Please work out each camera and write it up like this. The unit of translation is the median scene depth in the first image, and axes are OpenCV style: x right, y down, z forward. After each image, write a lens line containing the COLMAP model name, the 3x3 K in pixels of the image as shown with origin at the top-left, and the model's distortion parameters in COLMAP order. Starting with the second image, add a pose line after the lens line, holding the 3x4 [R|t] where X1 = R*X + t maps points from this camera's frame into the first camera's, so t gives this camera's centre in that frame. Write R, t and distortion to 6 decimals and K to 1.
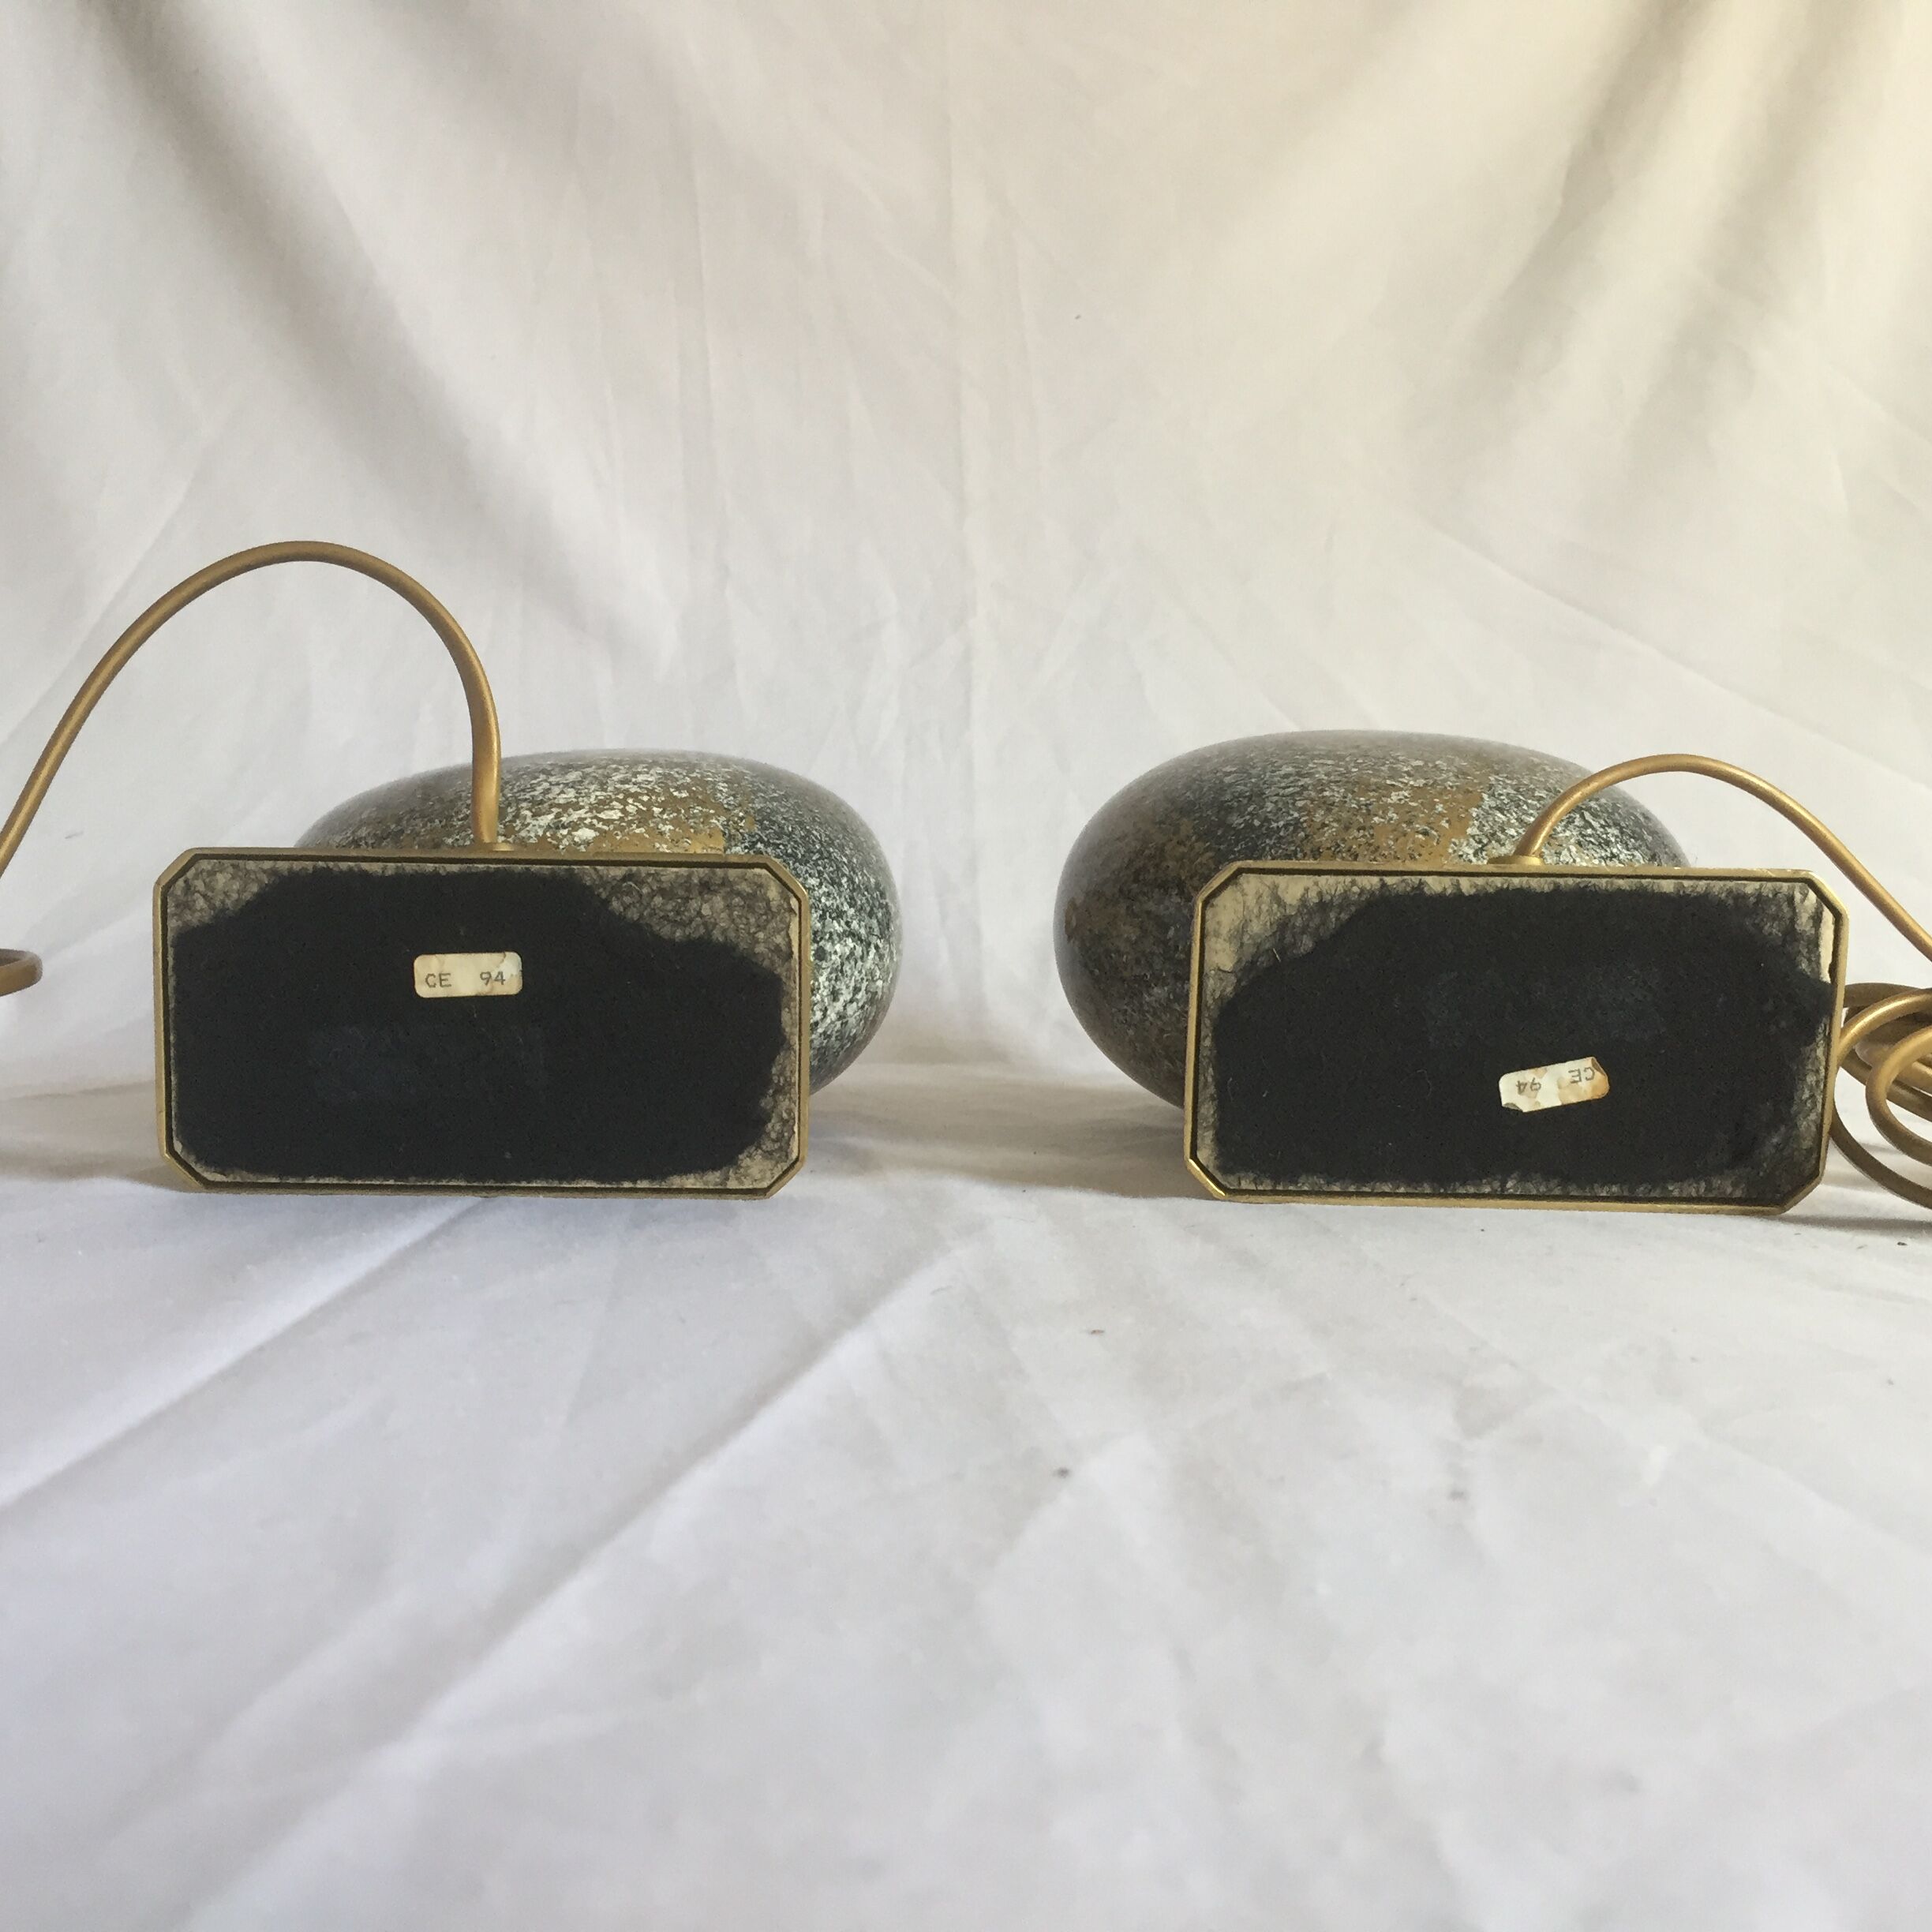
lens RADIAL K [[2220.5, 0, 961.0], [0, 2220.5, 972.2], [0, 0, 1]] dist [0.046523, 0.027138]
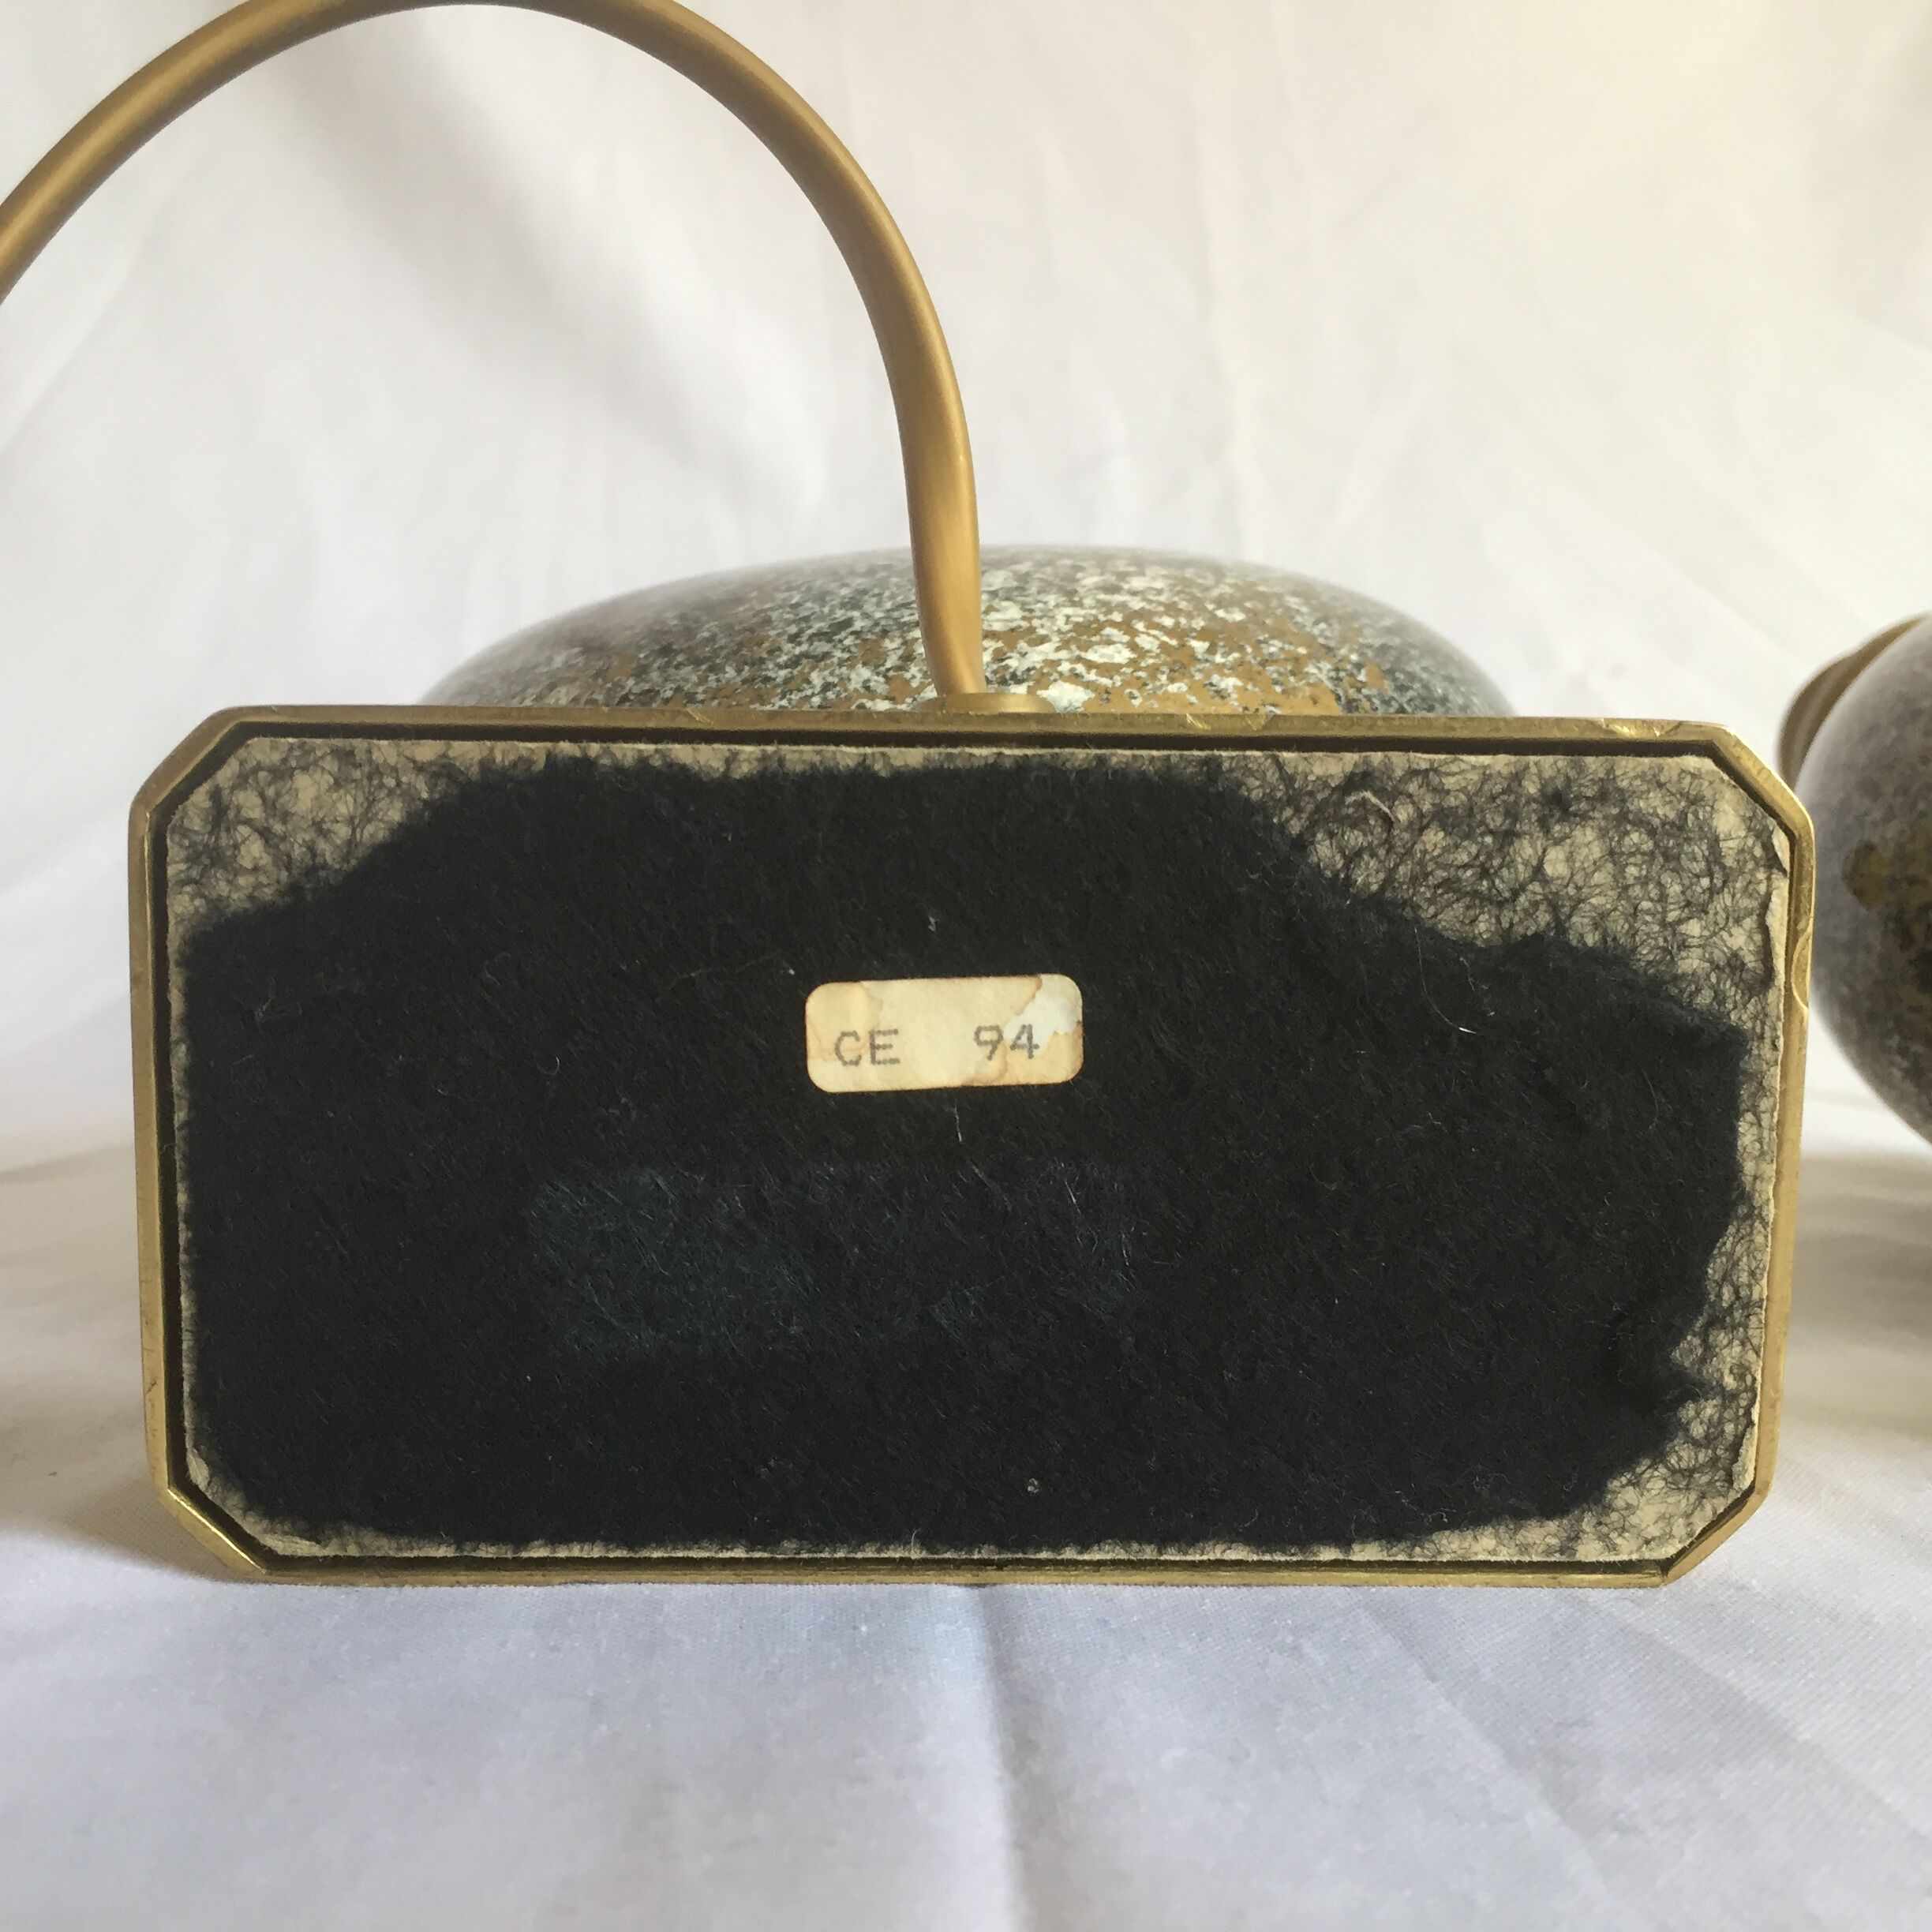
lens RADIAL K [[2238.0, 0, 961.1], [0, 2238.0, 963.9], [0, 0, 1]] dist [0.037624, -0.037417]
pose [[0.999708, -0.004569, 0.023732, -0.226842], [0.004008, 0.999712, 0.023651, -0.020157], [-0.023833, -0.023549, 0.999439, 0.607565]]
